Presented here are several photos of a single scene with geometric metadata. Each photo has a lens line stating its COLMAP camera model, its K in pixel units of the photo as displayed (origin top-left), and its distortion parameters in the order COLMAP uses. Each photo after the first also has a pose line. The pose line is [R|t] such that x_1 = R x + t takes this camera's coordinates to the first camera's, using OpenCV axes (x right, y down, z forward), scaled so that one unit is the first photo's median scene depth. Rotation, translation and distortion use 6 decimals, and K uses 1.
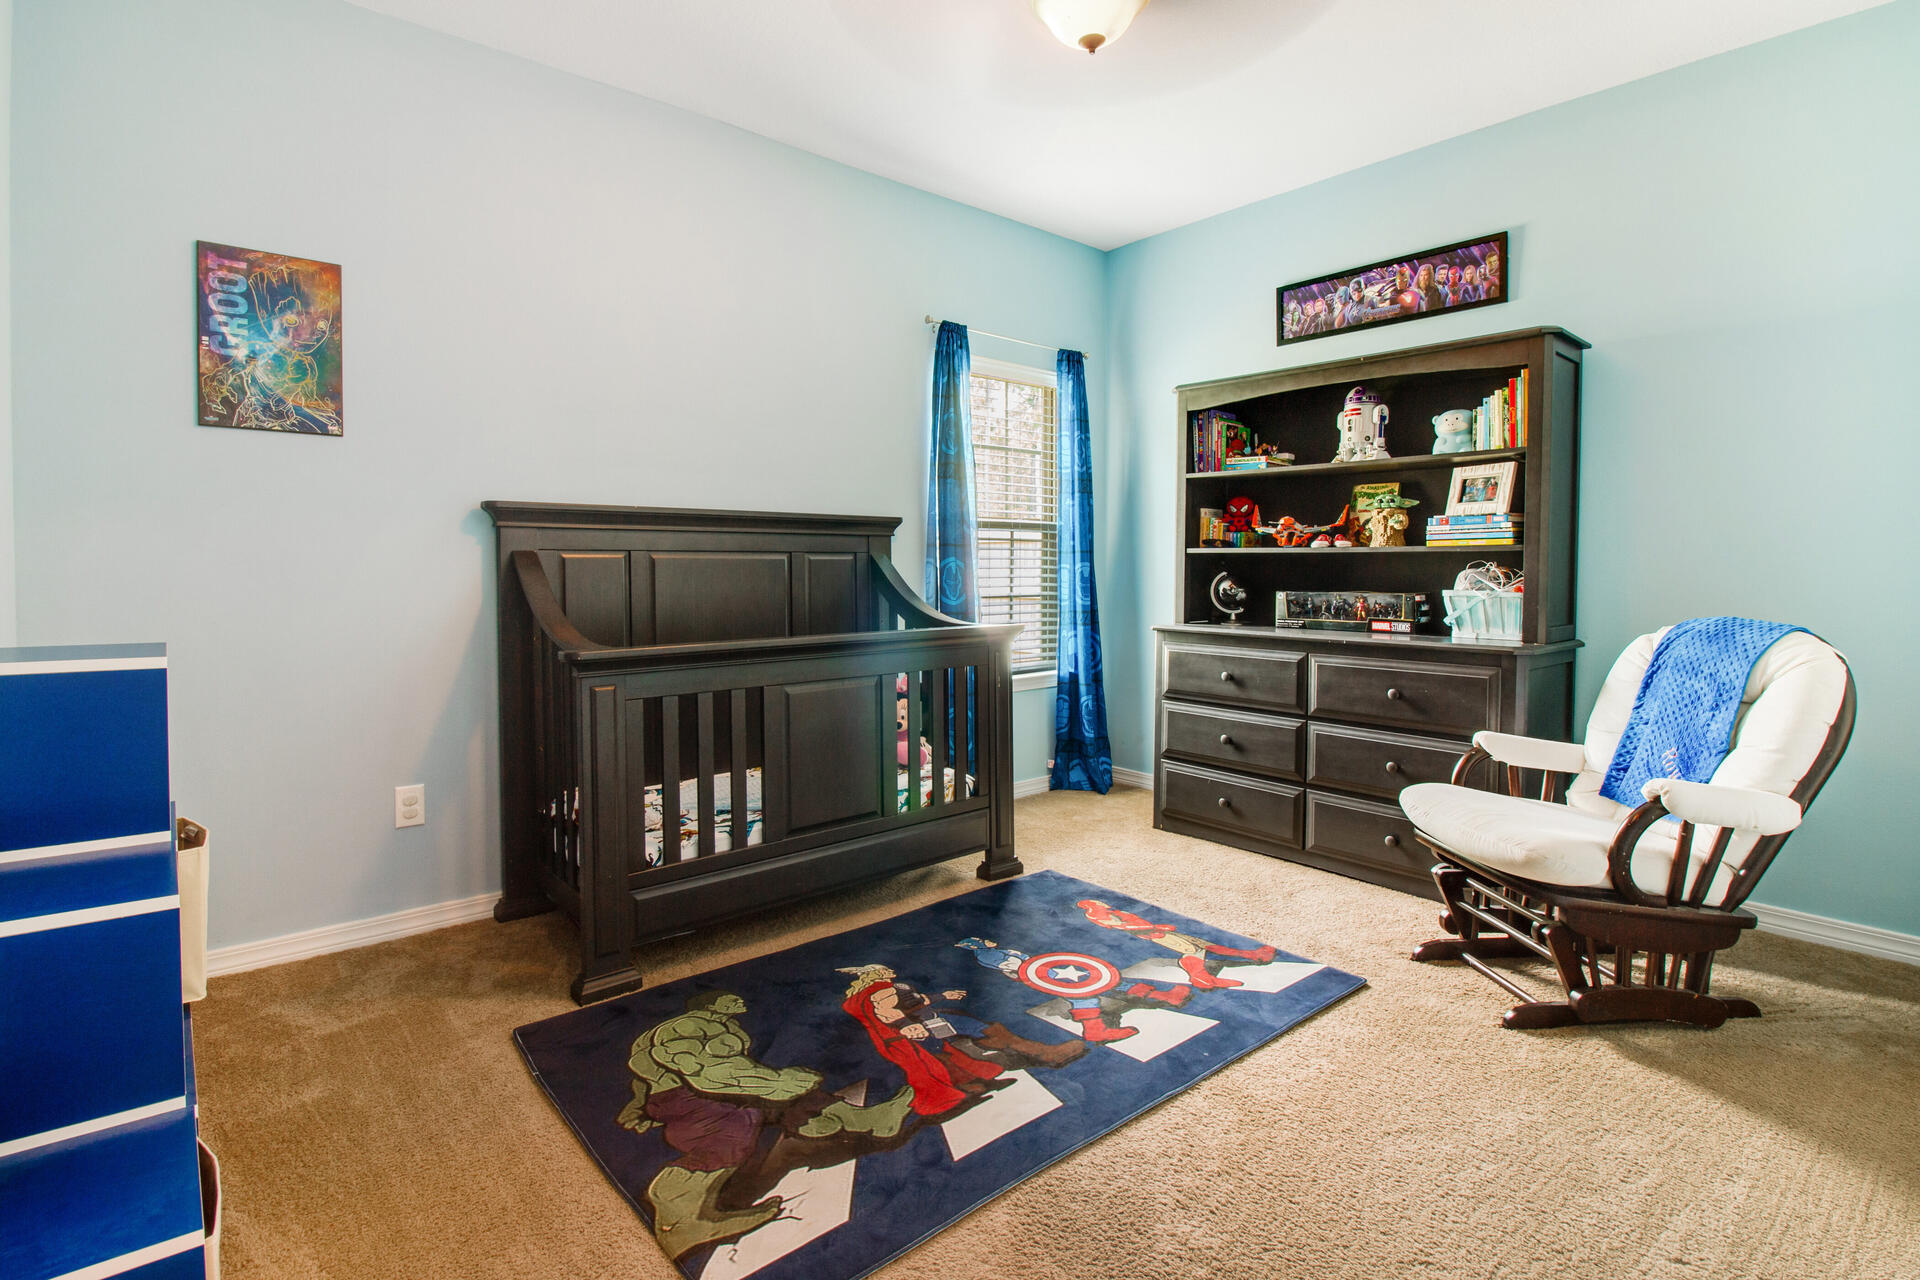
lens RADIAL K [[942.5, 0, 951.3], [0, 942.5, 592.8], [0, 0, 1]] dist [0.000045, -0.014976]
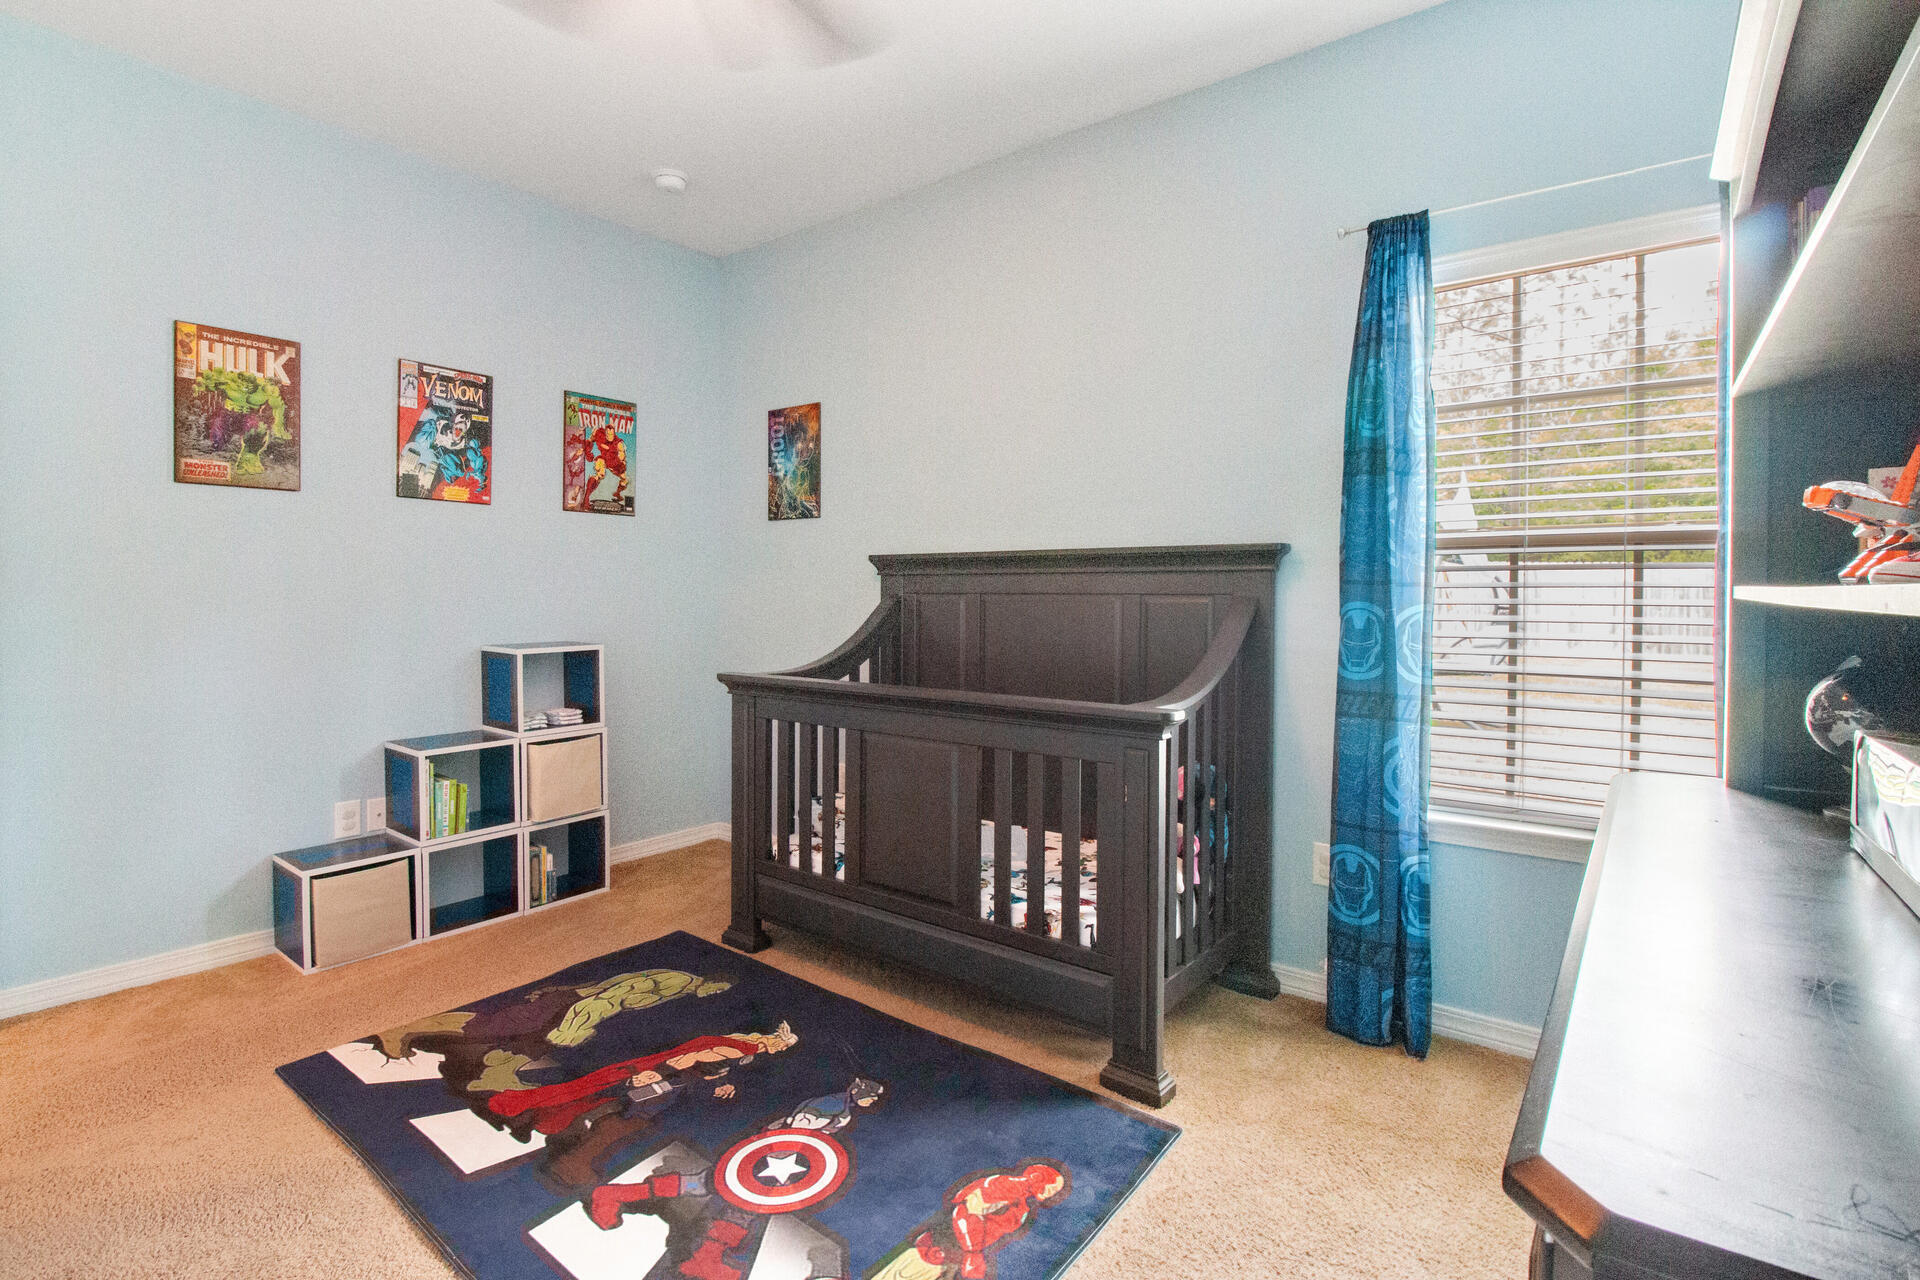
lens RADIAL K [[891.5, 0, 893.2], [0, 891.5, 600.9], [0, 0, 1]] dist [-0.004554, -0.001332]
pose [[0.182785, 0.009861, -0.983103, 0.812075], [-0.033020, 0.999447, 0.003886, -0.047887], [0.982598, 0.031751, 0.183010, 0.927298]]
